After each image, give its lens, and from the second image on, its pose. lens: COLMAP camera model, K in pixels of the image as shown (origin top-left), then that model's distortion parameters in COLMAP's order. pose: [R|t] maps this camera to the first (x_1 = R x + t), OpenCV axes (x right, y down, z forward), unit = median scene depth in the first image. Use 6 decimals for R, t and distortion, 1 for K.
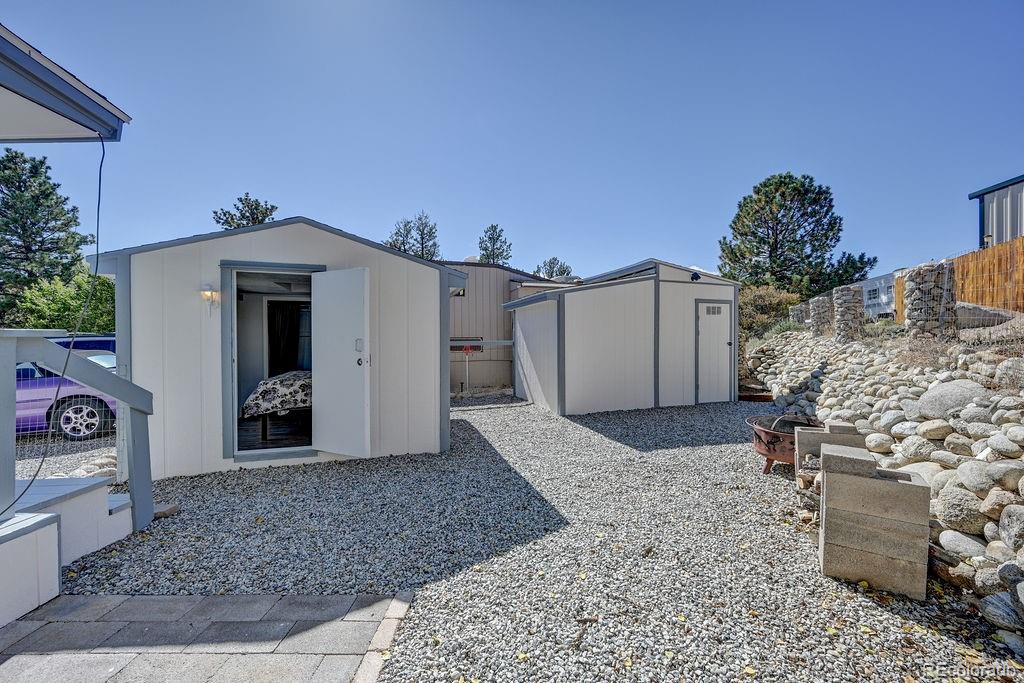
lens RADIAL K [[401.9, 0, 512.2], [0, 401.9, 341.8], [0, 0, 1]] dist [0.000845, 0.000723]
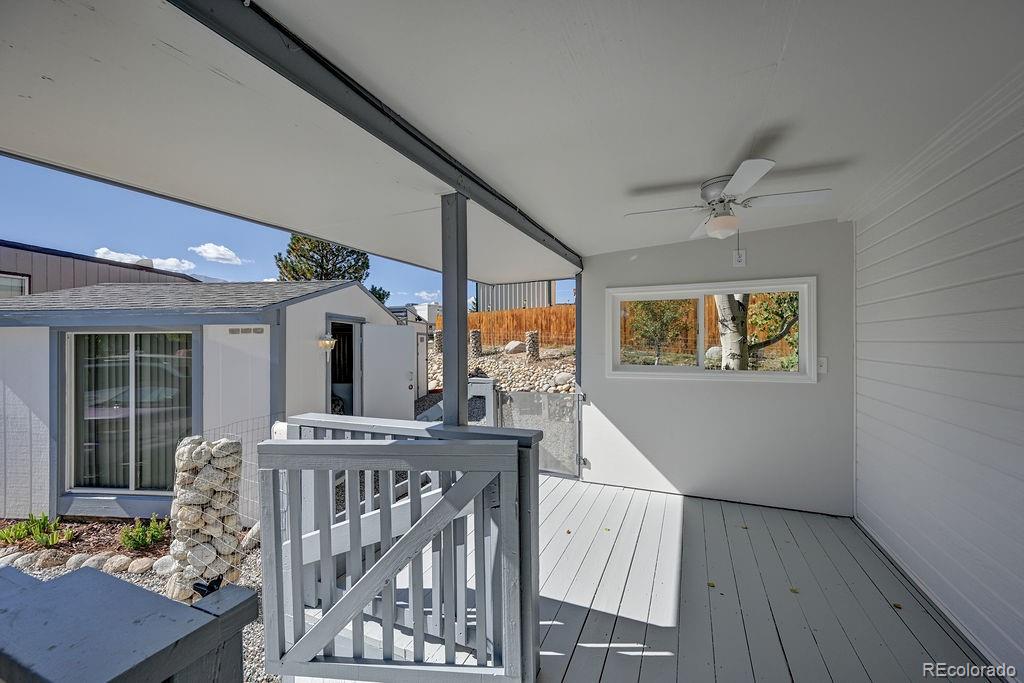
lens RADIAL K [[401.9, 0, 515.9], [0, 401.9, 341.3], [0, 0, 1]] dist [0.000845, 0.000723]
pose [[0.385755, -0.000708, 0.922601, -0.269177], [0.009981, 0.999944, -0.003406, -0.019934], [-0.922547, 0.010522, 0.385740, 0.010833]]
